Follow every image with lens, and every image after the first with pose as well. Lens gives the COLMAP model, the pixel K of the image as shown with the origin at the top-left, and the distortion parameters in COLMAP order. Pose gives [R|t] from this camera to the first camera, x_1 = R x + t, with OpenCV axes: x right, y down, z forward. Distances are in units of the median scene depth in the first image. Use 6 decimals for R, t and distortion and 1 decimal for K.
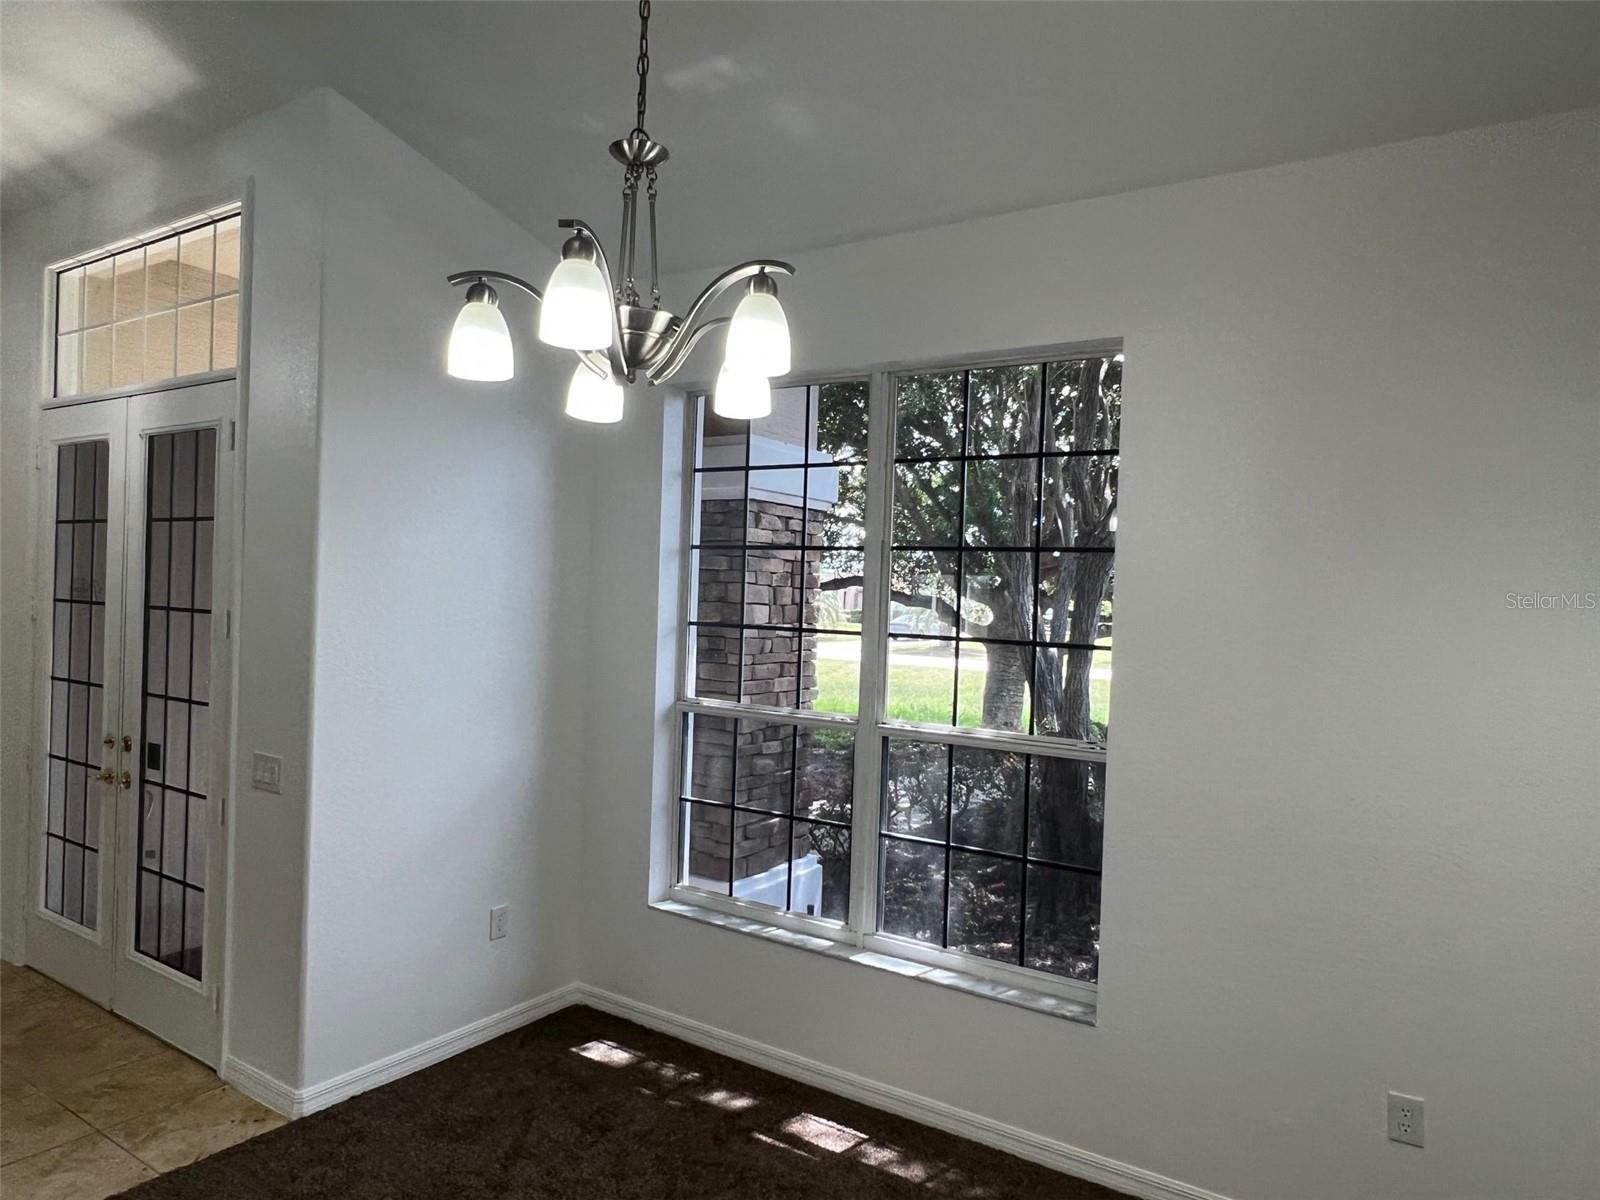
lens RADIAL K [[1041.3, 0, 802.8], [0, 1041.3, 599.7], [0, 0, 1]] dist [0.010136, -0.004296]
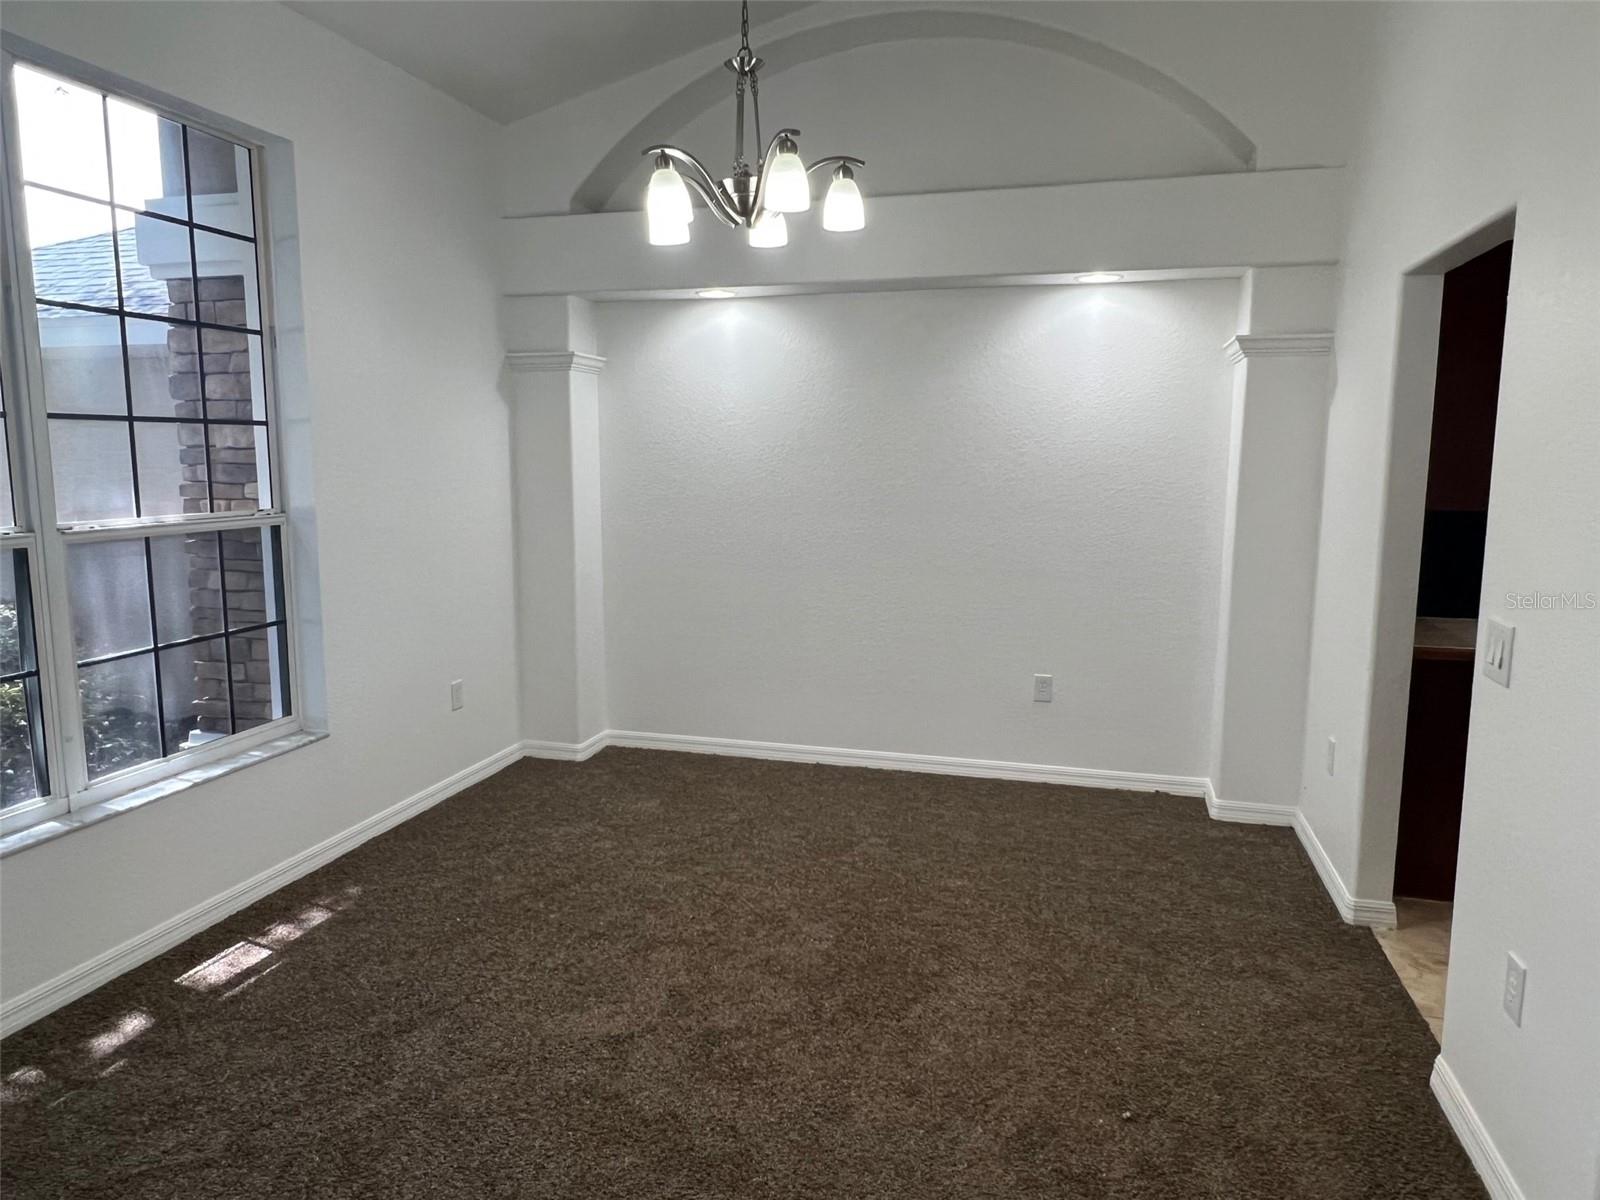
lens RADIAL K [[1036.4, 0, 800.5], [0, 1036.4, 590.8], [0, 0, 1]] dist [0.000388, -0.002978]
pose [[-0.308075, -0.161898, 0.937485, -0.891243], [-0.003378, 0.985594, 0.169096, 0.031798], [-0.951356, 0.048928, -0.304183, 0.748997]]
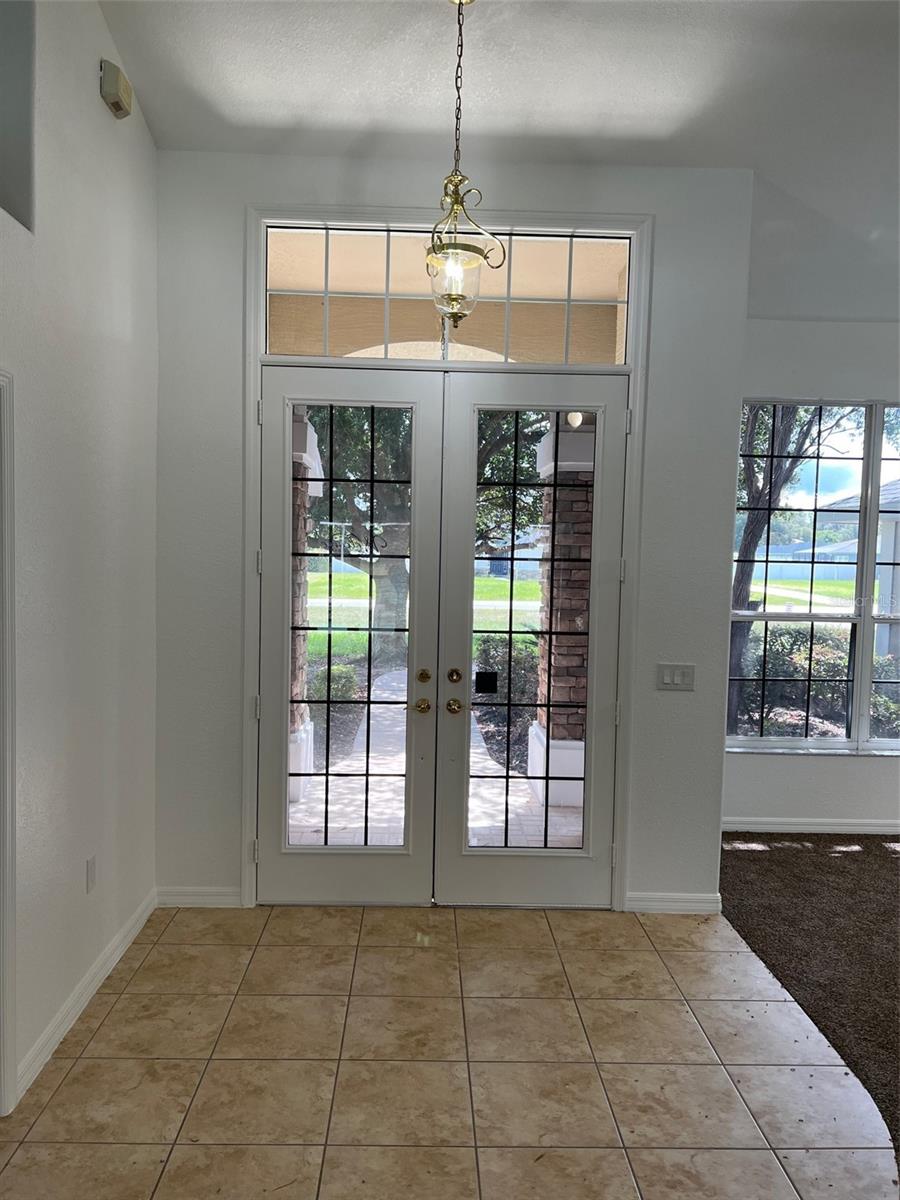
lens RADIAL K [[903.8, 0, 443.8], [0, 903.8, 603.8], [0, 0, 1]] dist [0.049795, -0.054568]
pose [[0.816090, -0.051565, 0.575620, -1.413731], [0.012482, 0.997352, 0.071649, -0.016792], [-0.577791, -0.051287, 0.814572, 0.216595]]
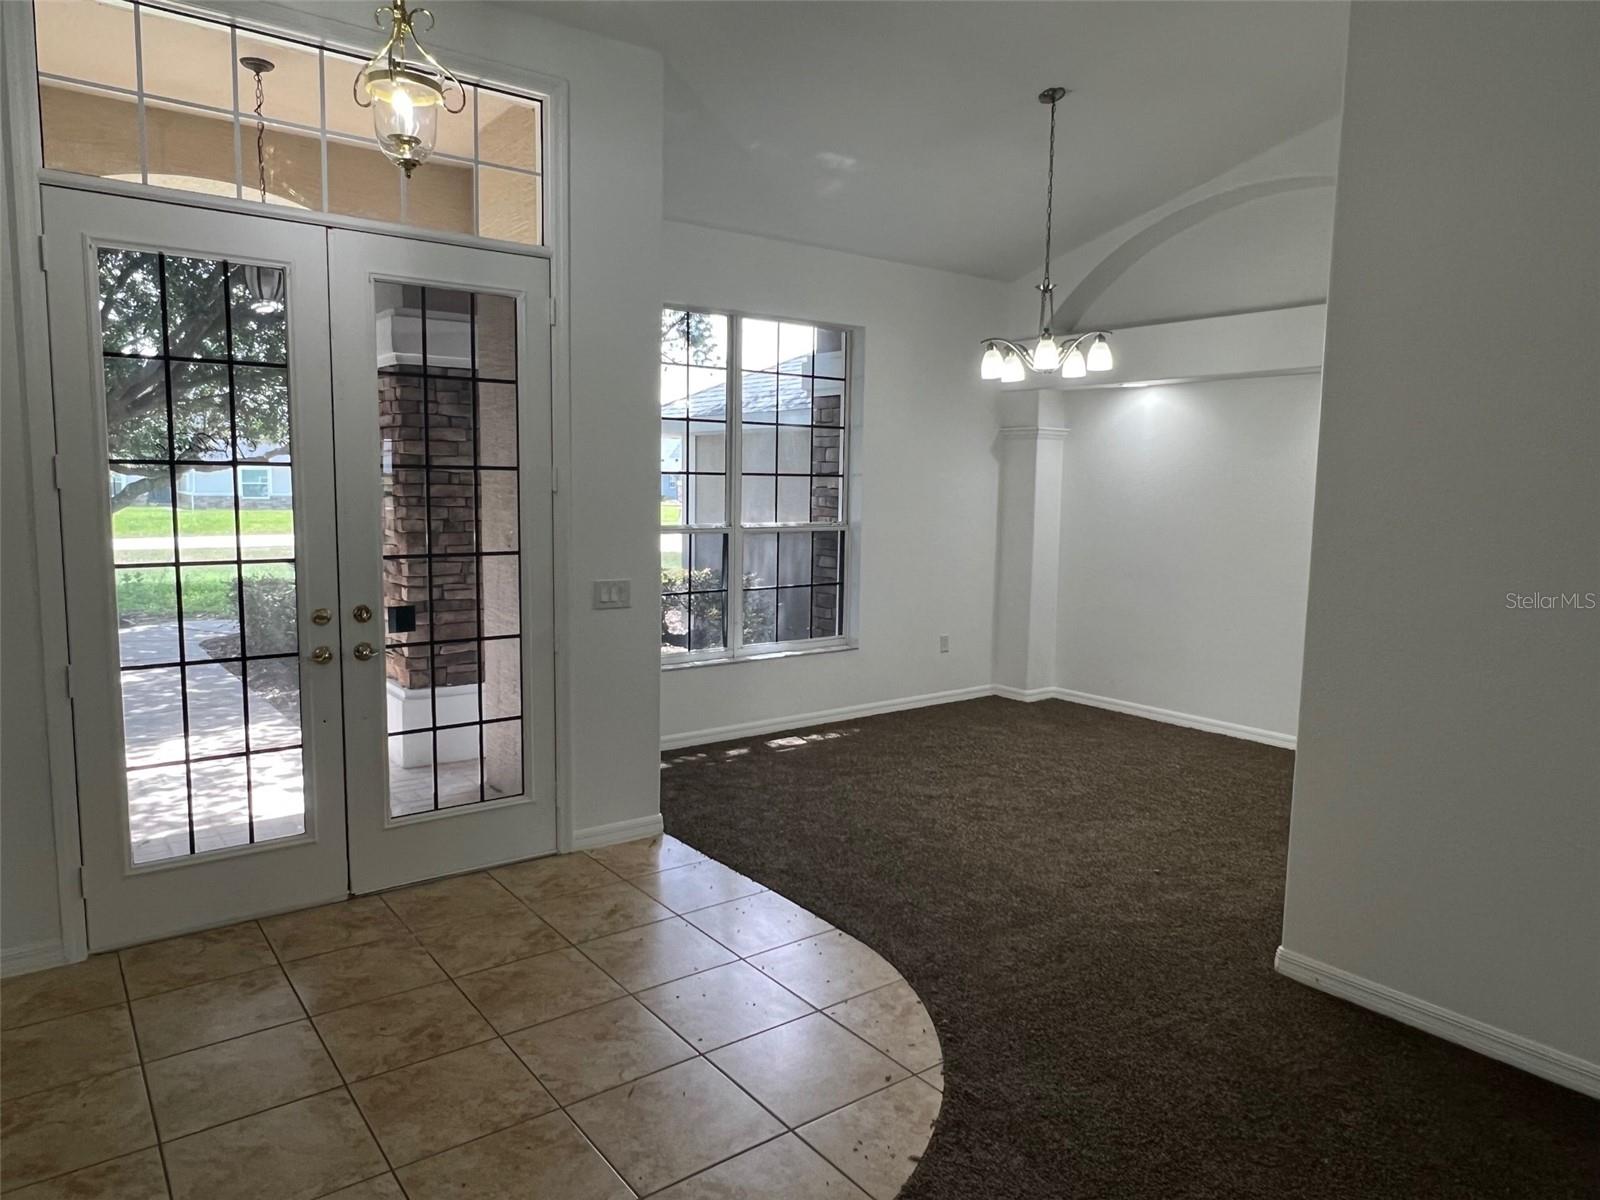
lens RADIAL K [[1036.4, 0, 800.5], [0, 1036.4, 590.8], [0, 0, 1]] dist [0.000388, -0.002978]
pose [[0.325098, -0.130475, 0.936636, -1.592411], [0.007303, 0.990753, 0.135478, -0.006419], [-0.945652, -0.037204, 0.323045, 0.375030]]
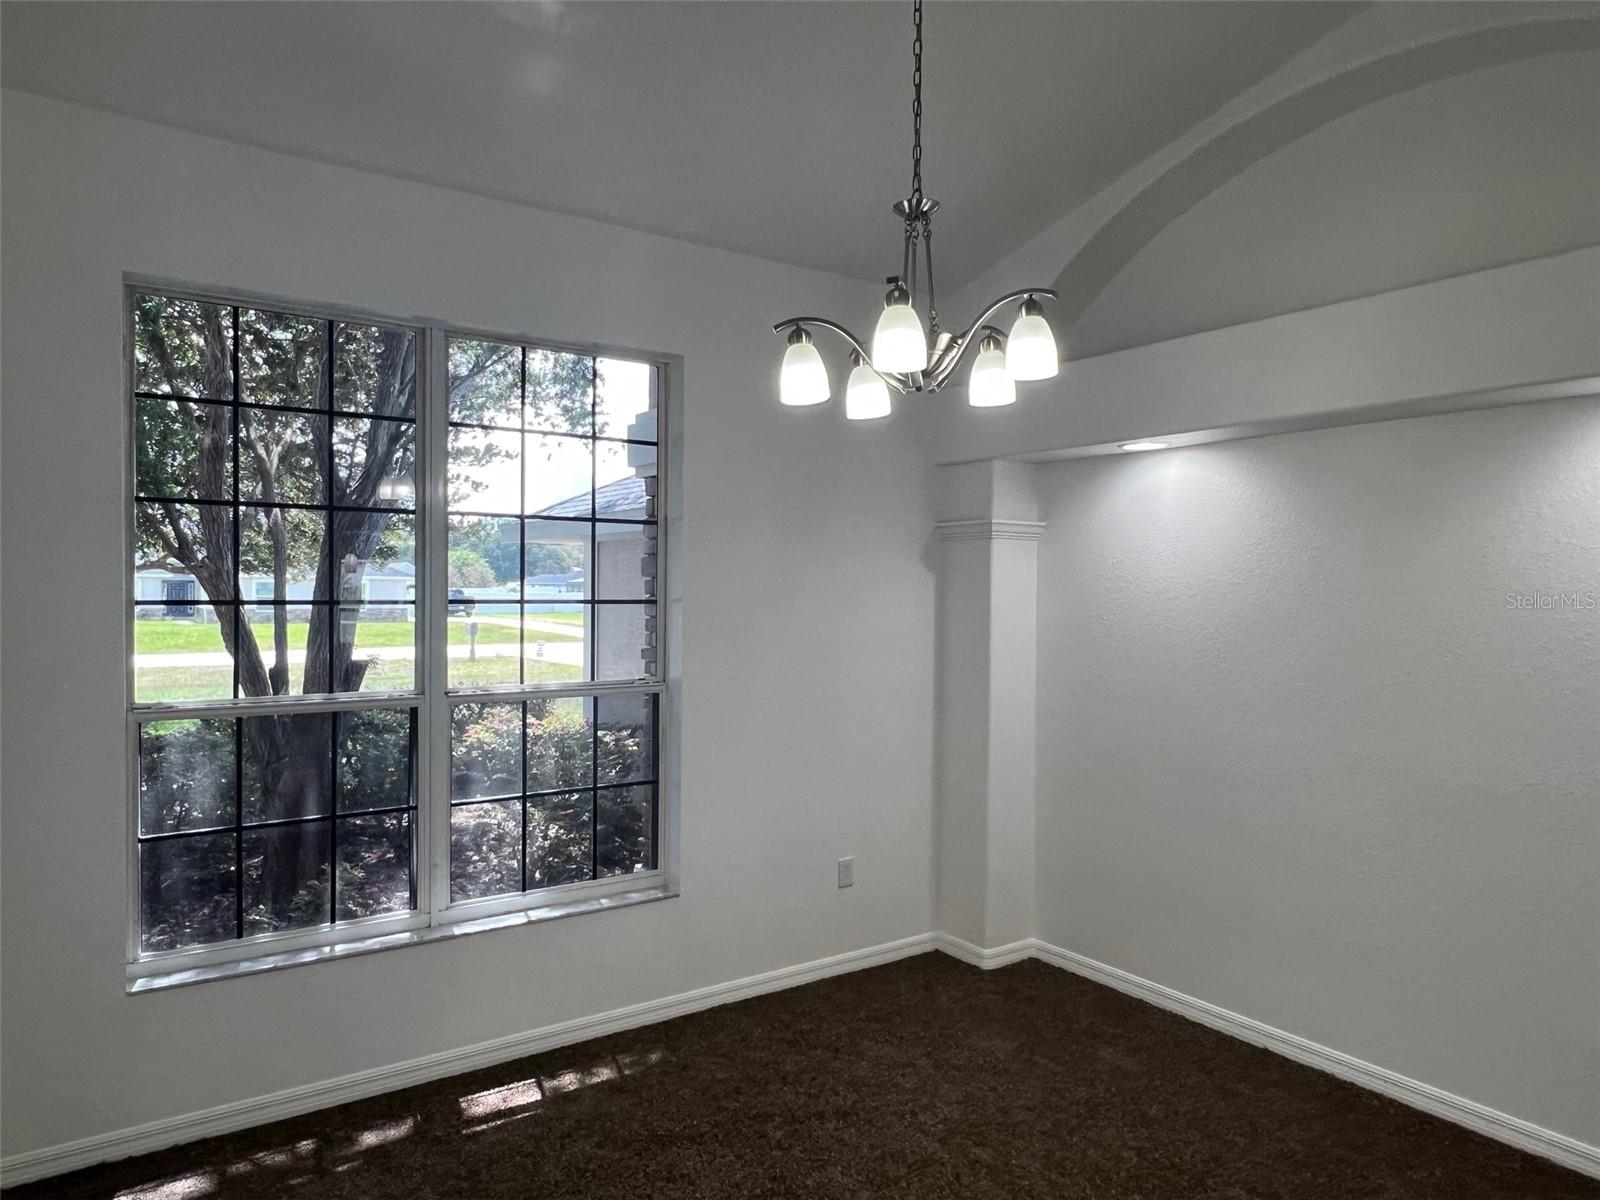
lens RADIAL K [[1036.2, 0, 794.1], [0, 1036.2, 604.2], [0, 0, 1]] dist [-0.000285, 0.000449]
pose [[0.372405, -0.046307, 0.926914, -0.742385], [0.014877, 0.998924, 0.043927, -0.002186], [-0.927951, -0.002569, 0.372693, 0.356018]]
